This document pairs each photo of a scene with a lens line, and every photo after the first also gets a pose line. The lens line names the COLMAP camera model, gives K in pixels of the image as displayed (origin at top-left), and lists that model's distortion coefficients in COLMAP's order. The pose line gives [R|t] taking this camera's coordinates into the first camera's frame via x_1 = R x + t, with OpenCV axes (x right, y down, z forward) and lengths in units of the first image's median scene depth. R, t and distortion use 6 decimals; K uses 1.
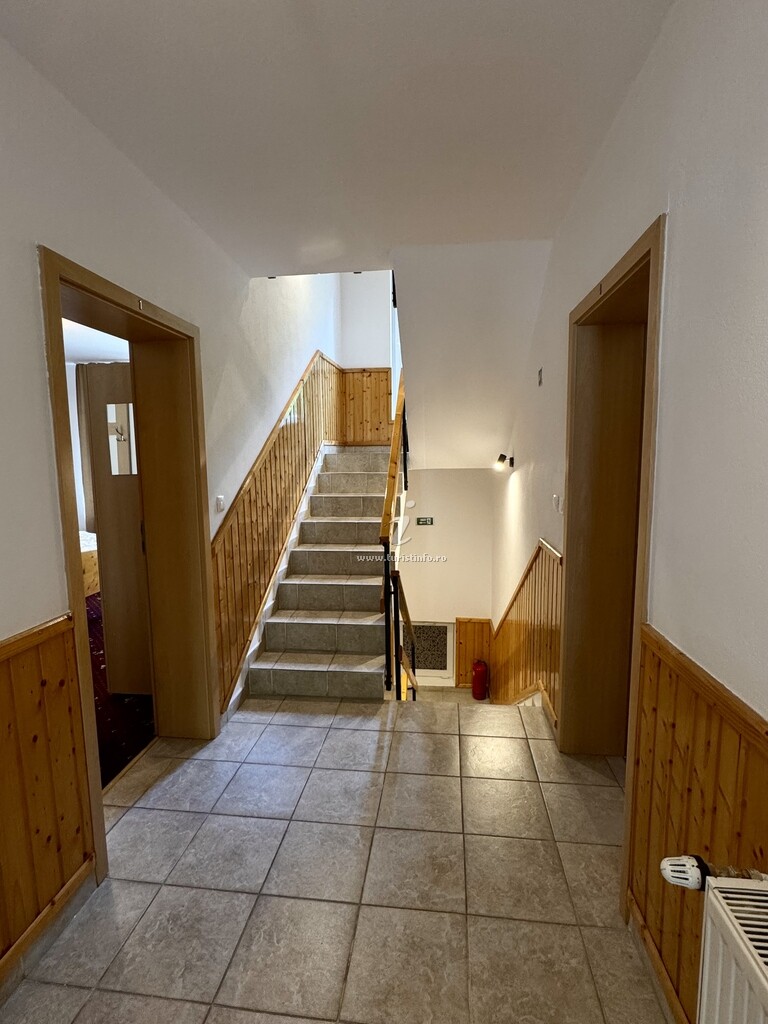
lens RADIAL K [[520.2, 0, 380.0], [0, 520.2, 512.5], [0, 0, 1]] dist [-0.004620, -0.000343]
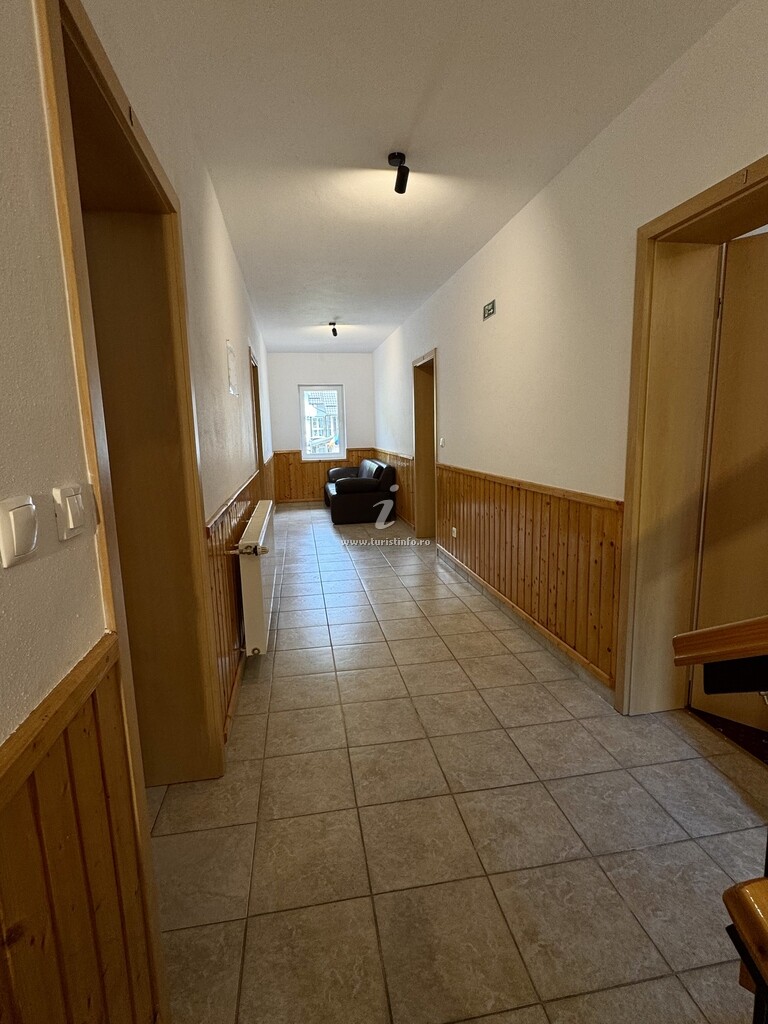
lens RADIAL K [[520.2, 0, 390.6], [0, 520.2, 519.3], [0, 0, 1]] dist [-0.004620, -0.000343]
pose [[-0.953646, 0.084700, -0.288765, 0.353878], [0.000303, 0.959843, 0.280539, -0.132307], [0.300931, 0.267447, -0.915376, 1.868206]]
